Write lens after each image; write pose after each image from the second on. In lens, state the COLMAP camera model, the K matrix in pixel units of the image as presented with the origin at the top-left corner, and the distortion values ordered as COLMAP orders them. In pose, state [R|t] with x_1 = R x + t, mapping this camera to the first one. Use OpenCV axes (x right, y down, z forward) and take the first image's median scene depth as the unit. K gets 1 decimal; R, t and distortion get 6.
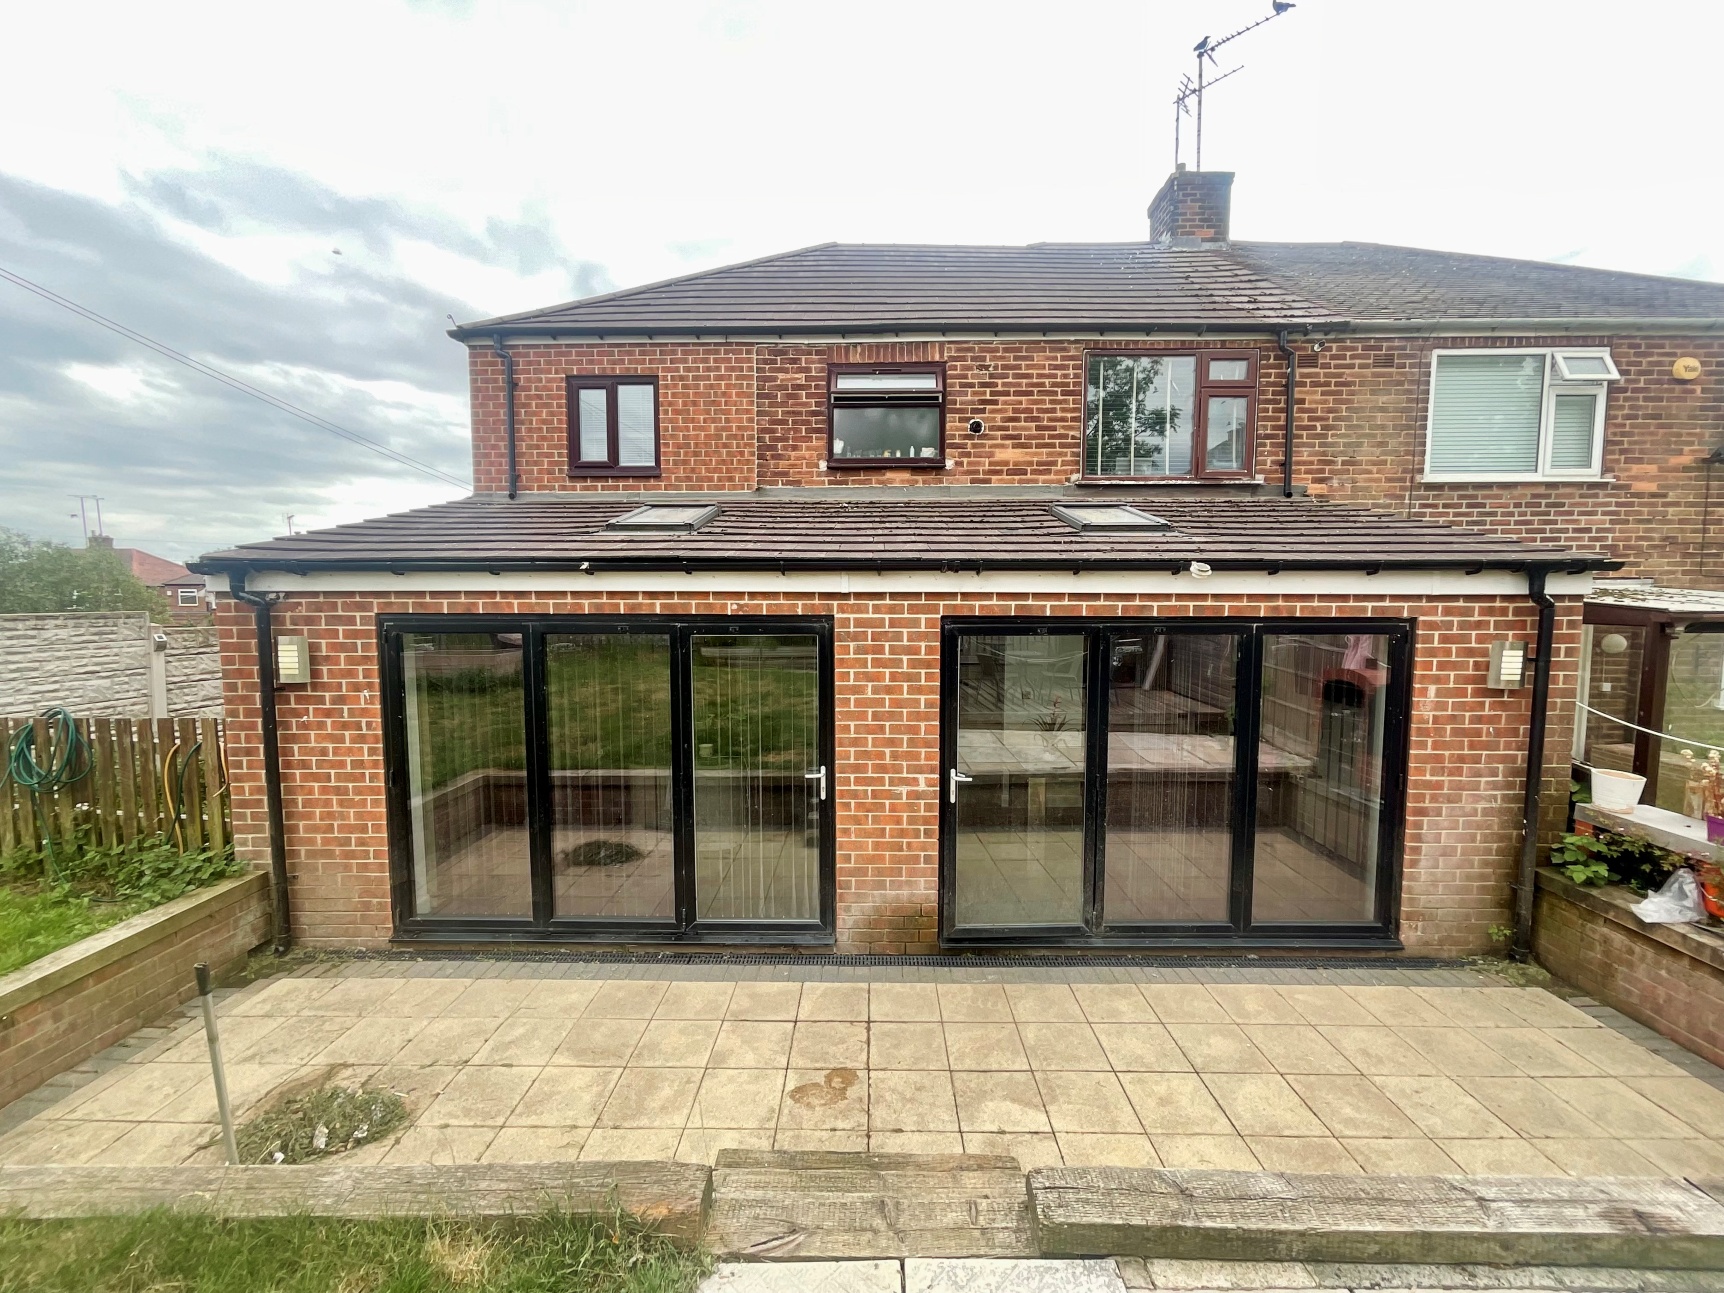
lens RADIAL K [[698.2, 0, 862.5], [0, 698.2, 649.1], [0, 0, 1]] dist [-0.001452, 0.000577]
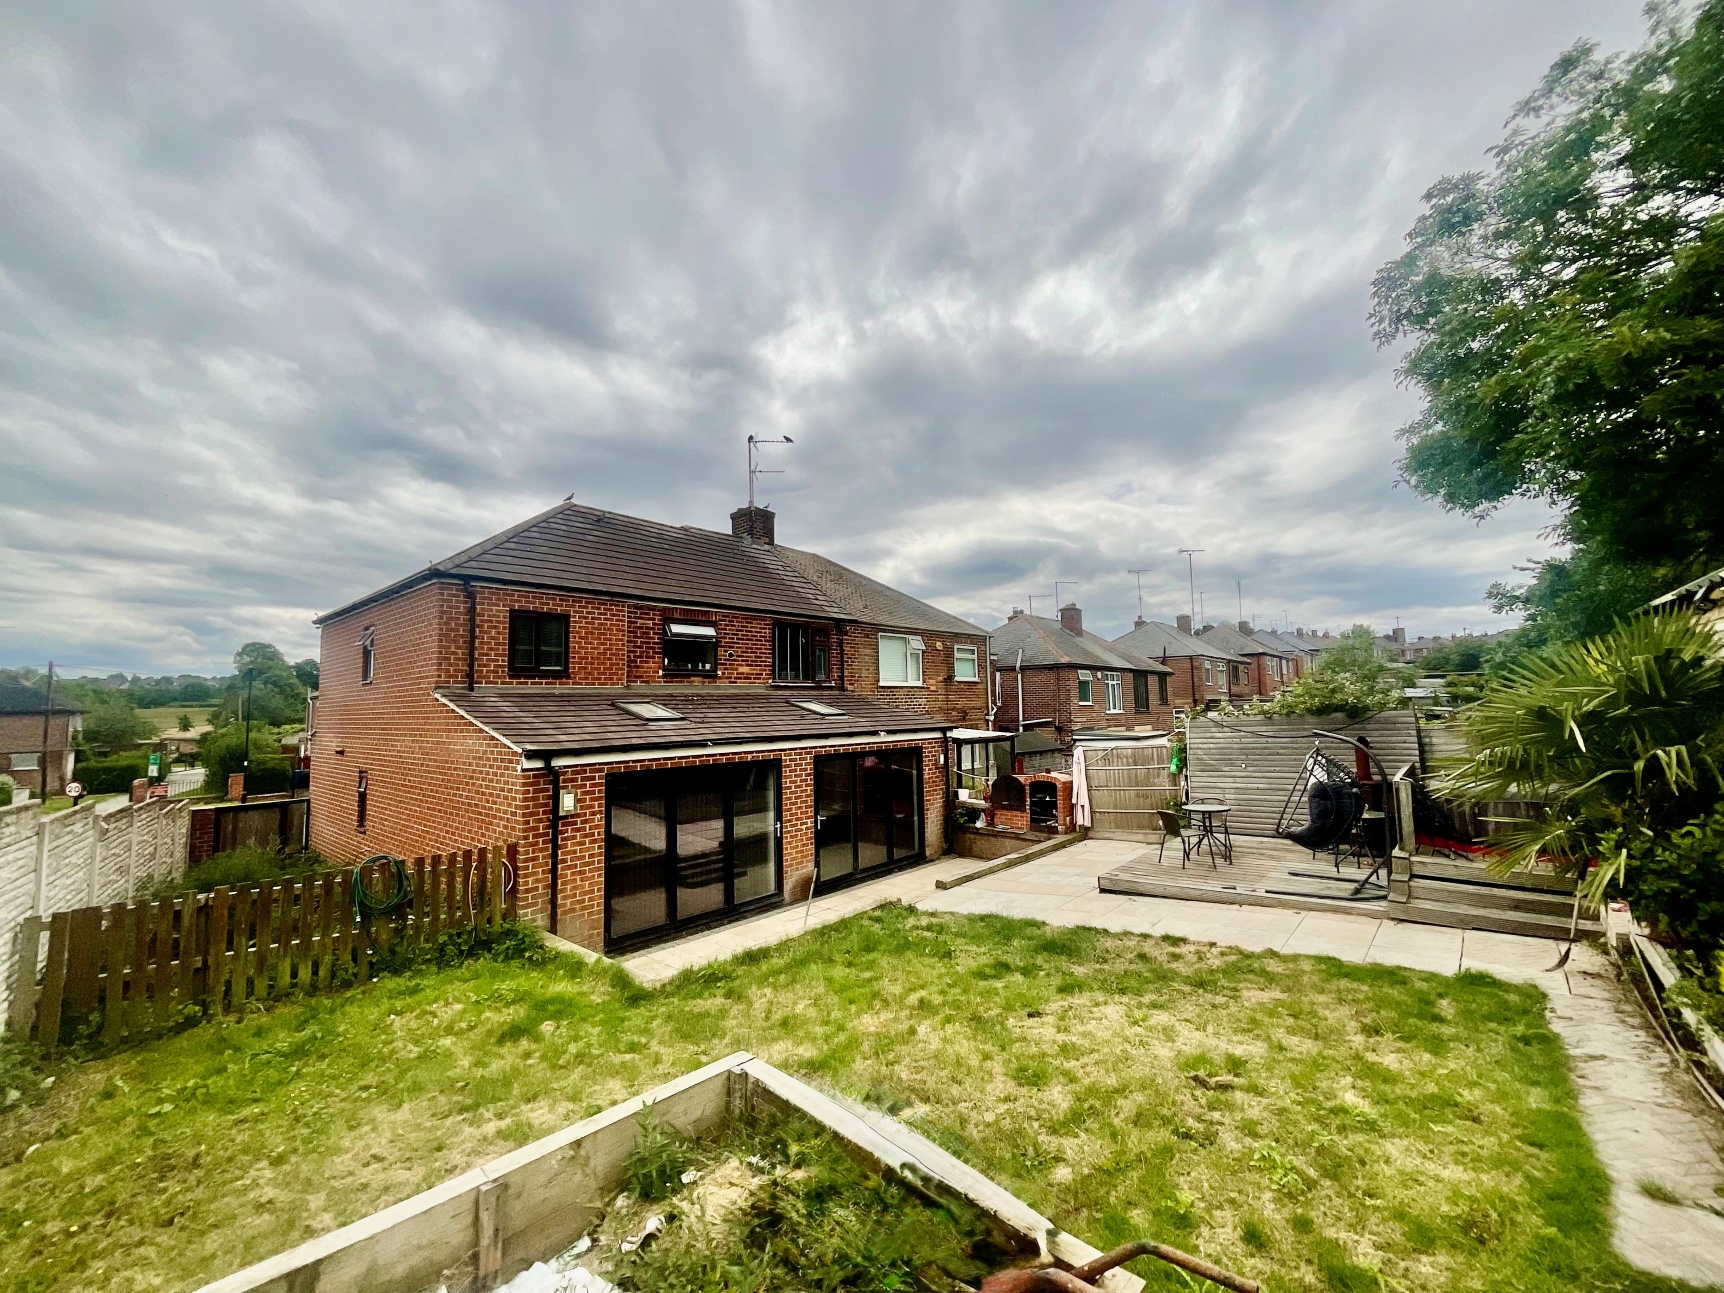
lens RADIAL K [[698.2, 0, 862.5], [0, 698.2, 649.1], [0, 0, 1]] dist [-0.001452, 0.000577]
pose [[0.652975, 0.049367, 0.755769, -1.683524], [0.078216, 0.988143, -0.132123, -0.078515], [-0.753330, 0.145386, 0.641371, -0.826519]]
